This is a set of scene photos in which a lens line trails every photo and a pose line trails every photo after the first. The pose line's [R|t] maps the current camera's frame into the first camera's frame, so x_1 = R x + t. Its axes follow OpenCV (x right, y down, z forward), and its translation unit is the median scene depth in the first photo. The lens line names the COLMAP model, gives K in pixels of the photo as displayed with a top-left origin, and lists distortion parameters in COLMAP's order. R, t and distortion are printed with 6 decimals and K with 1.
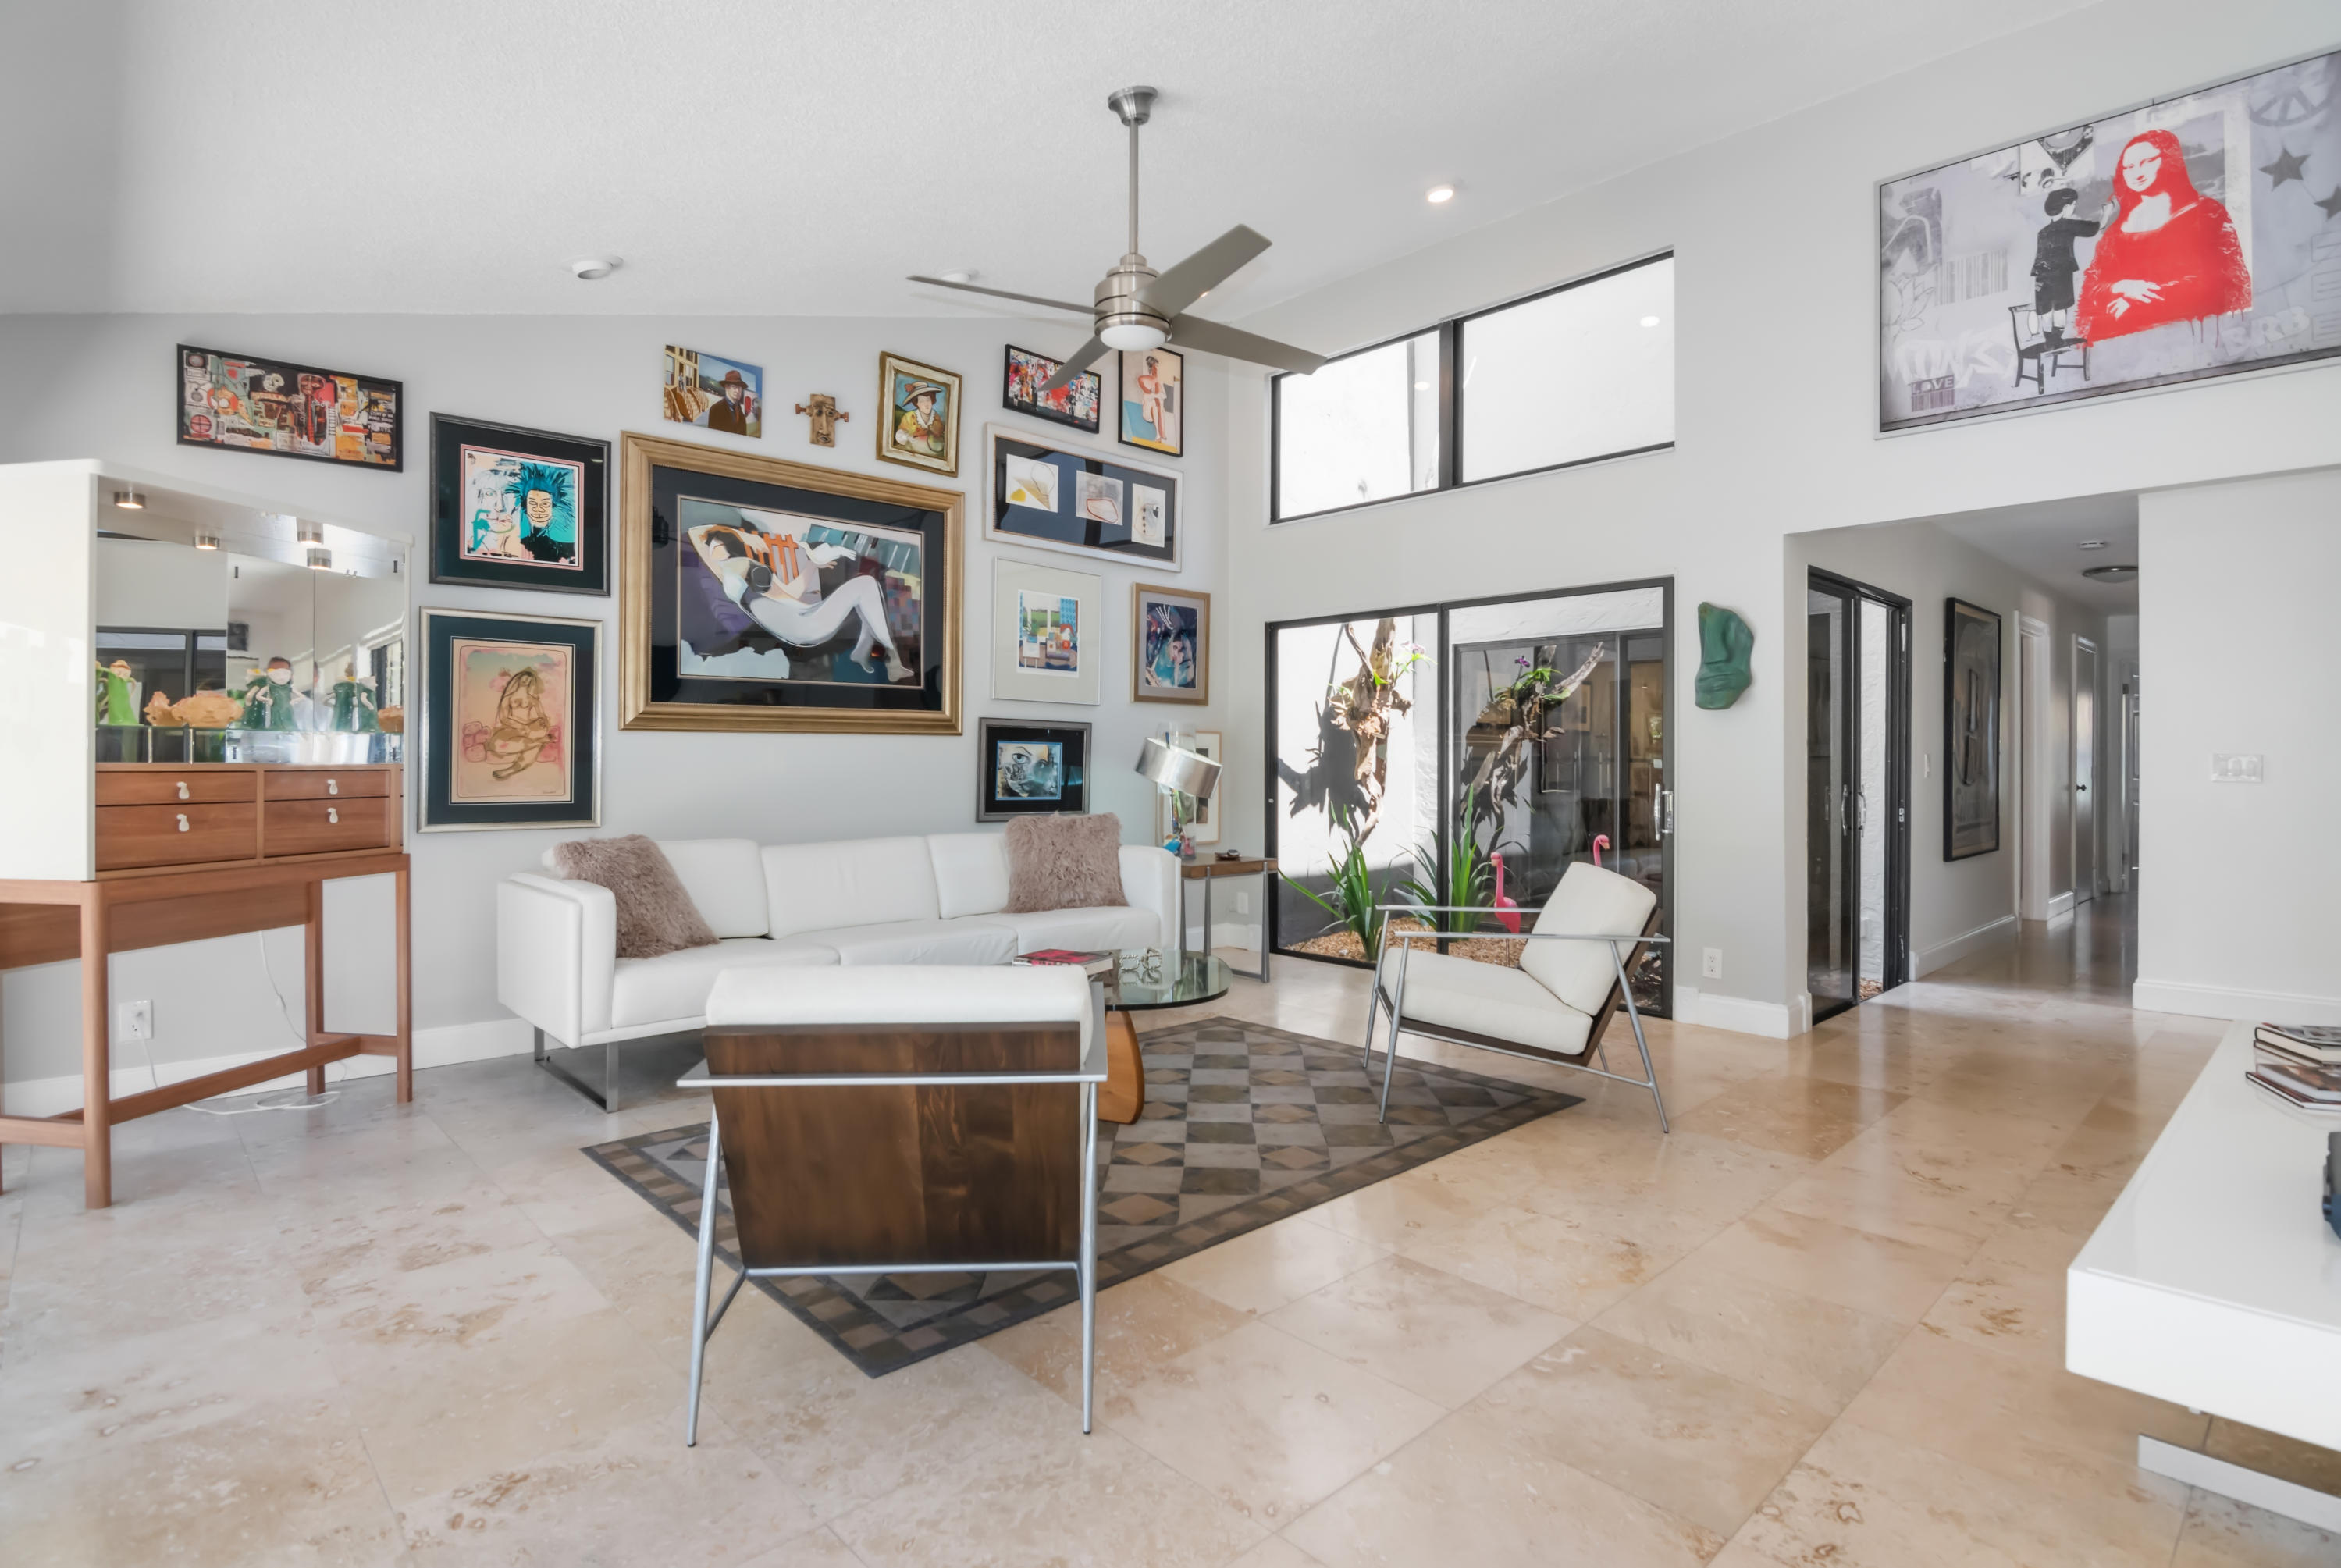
lens RADIAL K [[1167.3, 0, 1172.6], [0, 1167.3, 759.6], [0, 0, 1]] dist [0.001284, -0.018502]
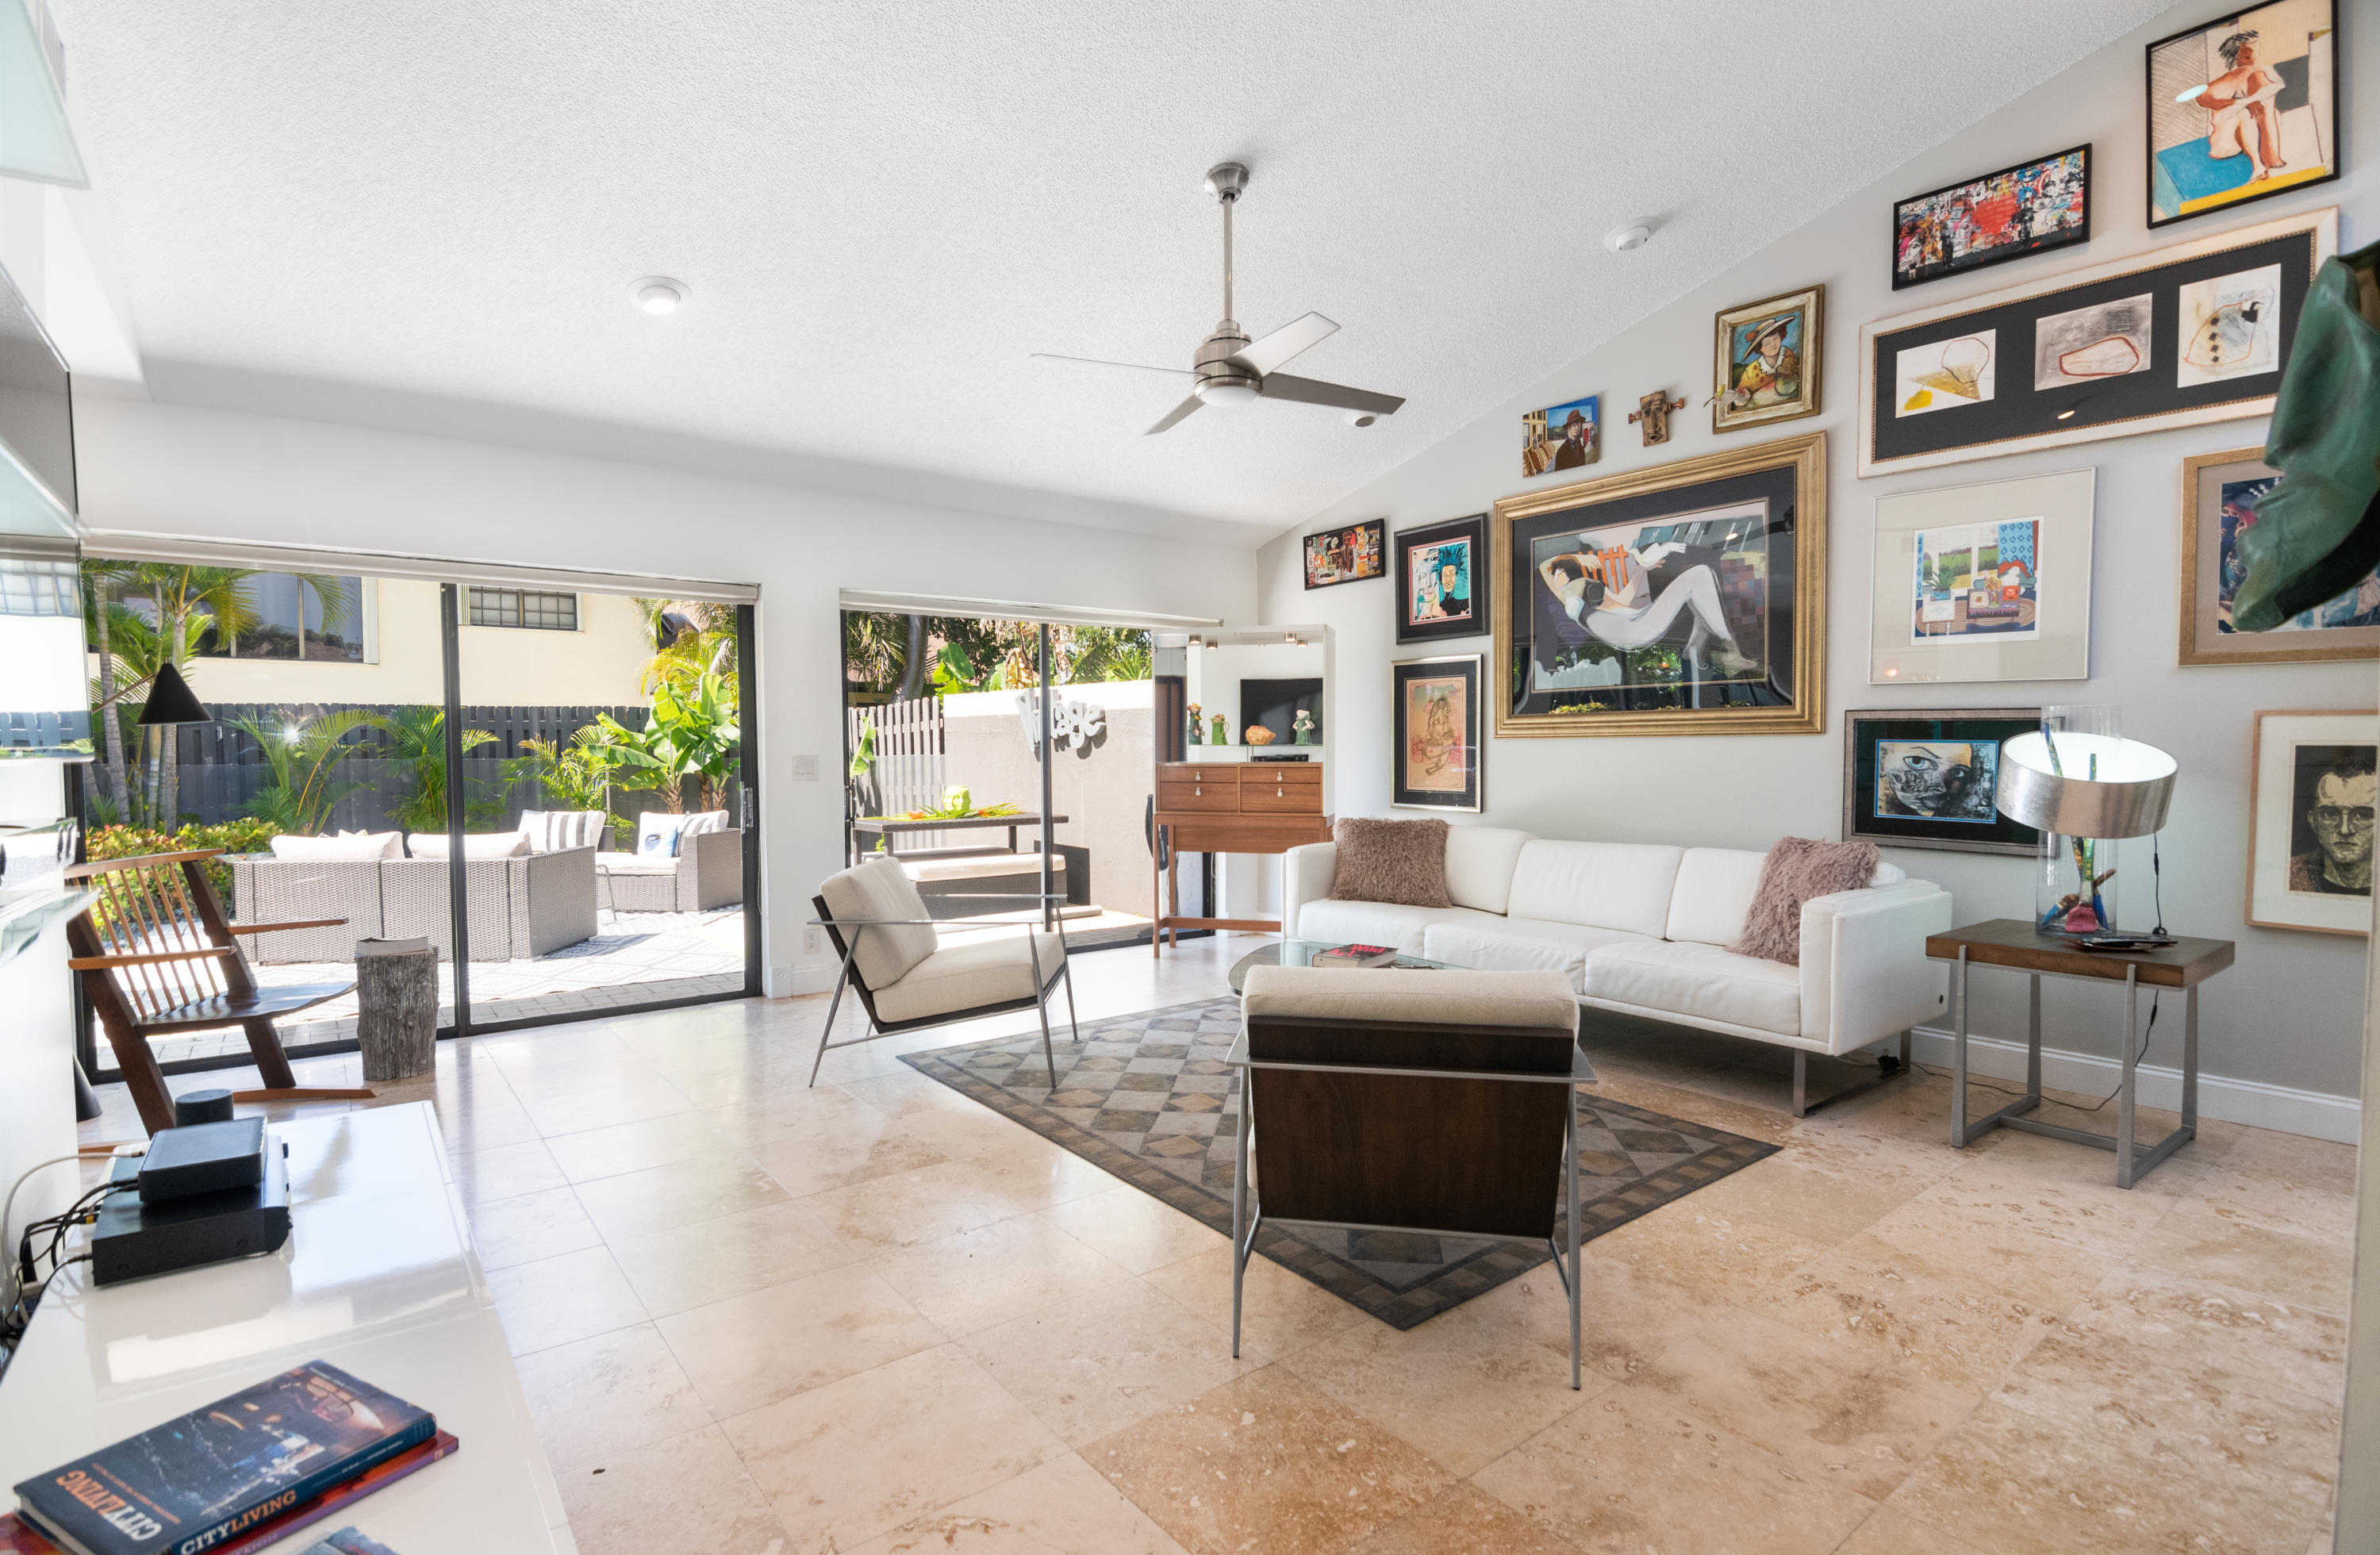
lens RADIAL K [[1134.8, 0, 1190.8], [0, 1134.8, 798.7], [0, 0, 1]] dist [-0.011597, -0.007195]
pose [[-0.093313, 0.040914, -0.994796, 0.742665], [0.001850, 0.999161, 0.040920, -0.010007], [0.995635, 0.001978, -0.093310, 0.741180]]
